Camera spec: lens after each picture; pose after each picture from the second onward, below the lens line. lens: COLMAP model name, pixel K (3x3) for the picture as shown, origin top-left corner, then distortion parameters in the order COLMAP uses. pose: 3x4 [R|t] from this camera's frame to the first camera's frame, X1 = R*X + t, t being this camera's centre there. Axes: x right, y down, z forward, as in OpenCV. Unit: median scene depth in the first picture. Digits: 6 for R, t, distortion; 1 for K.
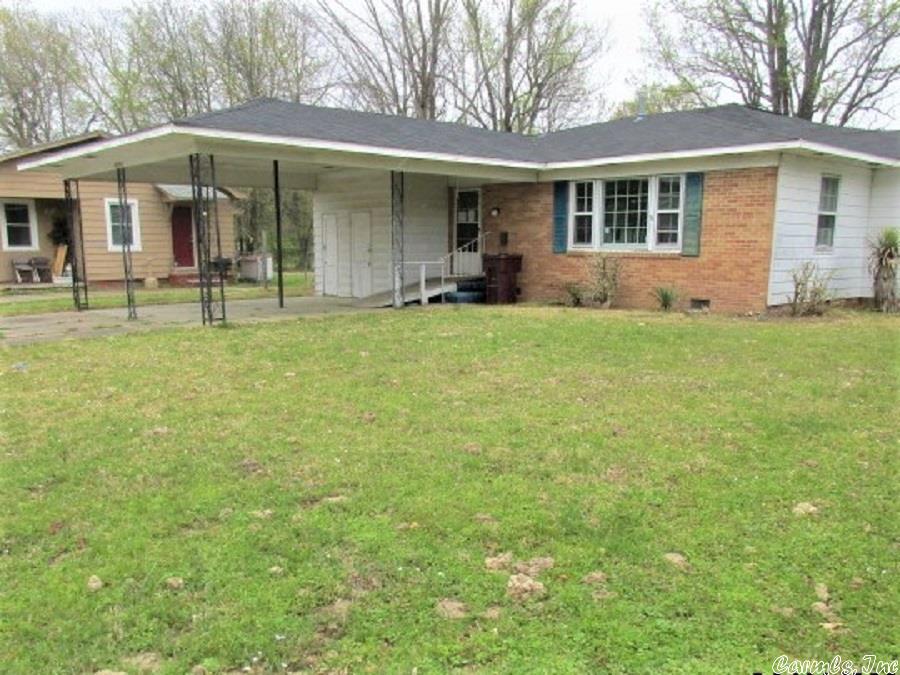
lens RADIAL K [[709.3, 0, 450.0], [0, 709.3, 337.5], [0, 0, 1]] dist [-0.000028, -0.012514]
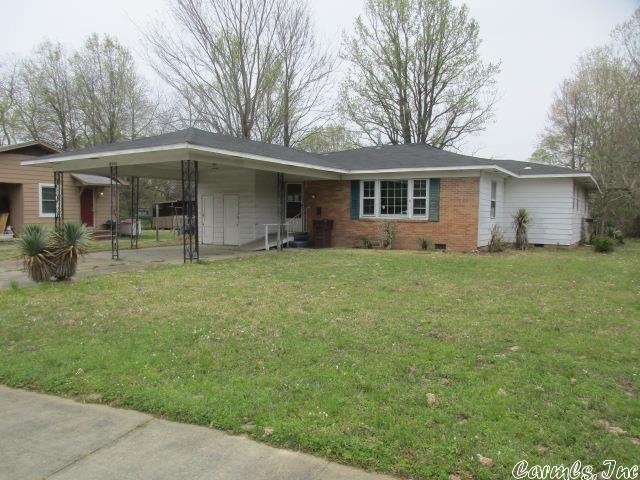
lens RADIAL K [[410.1, 0, 320.0], [0, 410.1, 240.0], [0, 0, 1]] dist [-0.044794, -0.000047]
pose [[0.973054, -0.007587, 0.230454, -0.183718], [0.022744, 0.997743, -0.063187, -0.001783], [-0.229454, 0.066726, 0.971030, 0.003654]]
